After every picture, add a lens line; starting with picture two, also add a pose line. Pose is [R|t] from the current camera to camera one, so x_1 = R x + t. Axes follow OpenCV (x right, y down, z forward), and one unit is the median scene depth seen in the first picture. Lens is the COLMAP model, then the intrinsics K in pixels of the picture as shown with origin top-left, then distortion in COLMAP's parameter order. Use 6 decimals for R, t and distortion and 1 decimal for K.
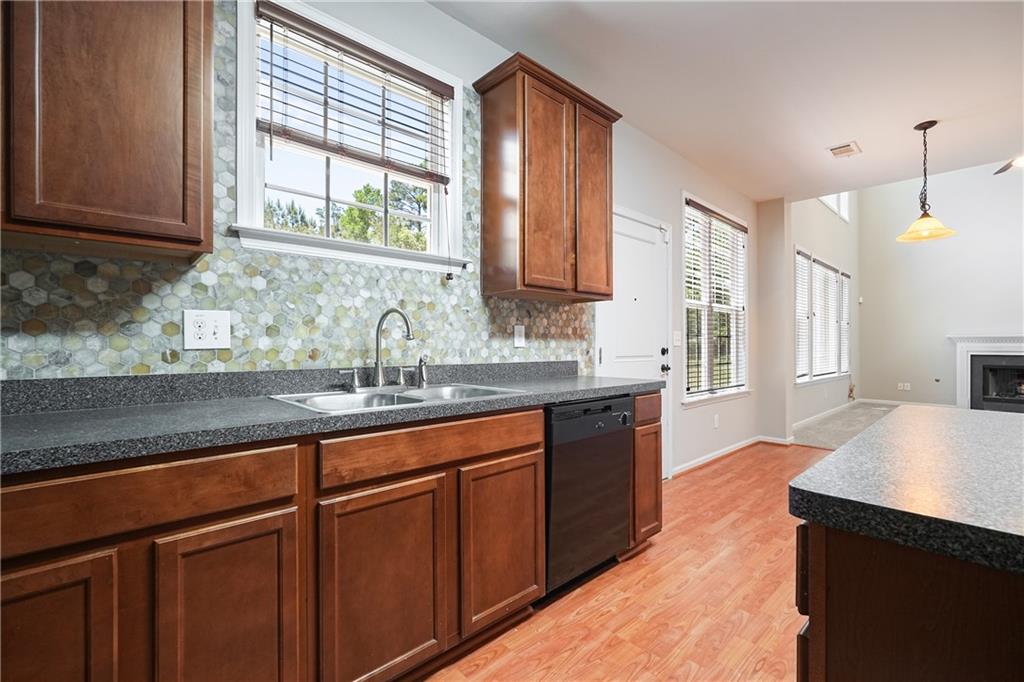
lens RADIAL K [[456.9, 0, 511.7], [0, 456.9, 337.8], [0, 0, 1]] dist [-0.007674, 0.004653]
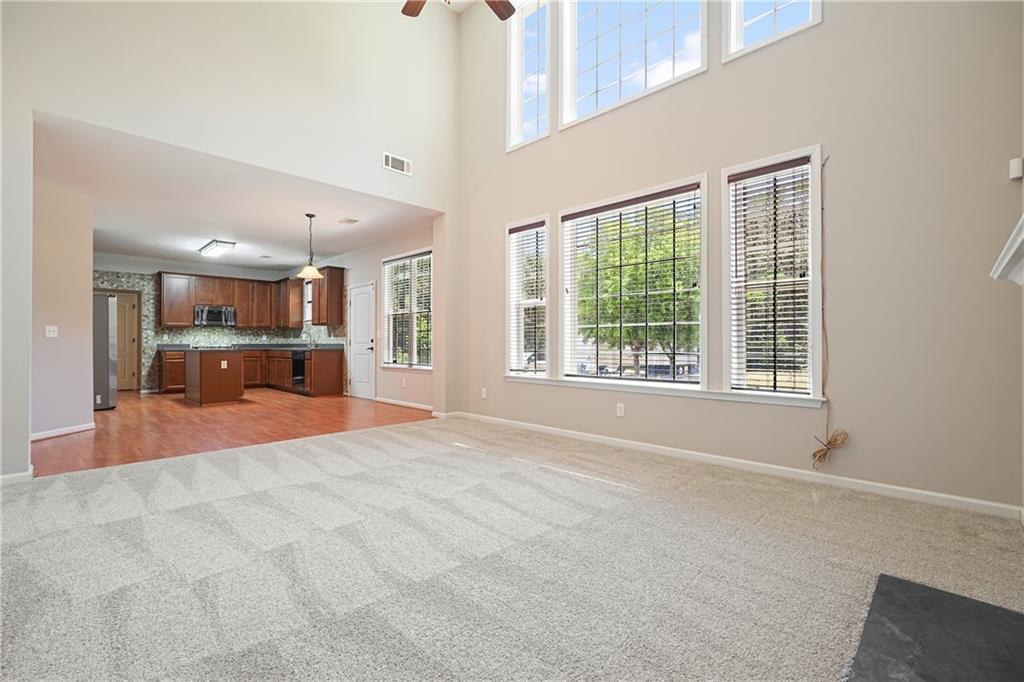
lens RADIAL K [[456.9, 0, 512.5], [0, 456.9, 343.1], [0, 0, 1]] dist [-0.007674, 0.004653]
pose [[0.032450, -0.004991, -0.999461, 3.914536], [0.015810, 0.999865, -0.004480, 0.095693], [0.999348, -0.015656, 0.032524, 2.479388]]
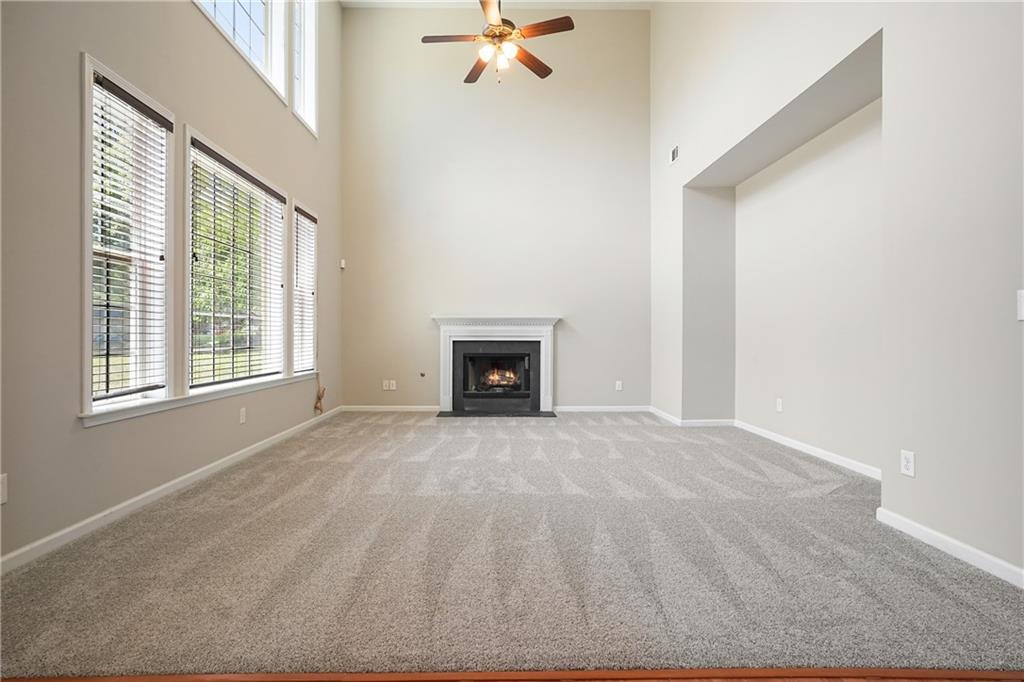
lens RADIAL K [[491.4, 0, 493.1], [0, 491.4, 337.7], [0, 0, 1]] dist [-0.000654, 0.001546]
pose [[0.684835, -0.003085, 0.728692, 1.396344], [-0.012885, 0.999783, 0.016342, 0.055632], [-0.728584, -0.020581, 0.684647, 1.172124]]
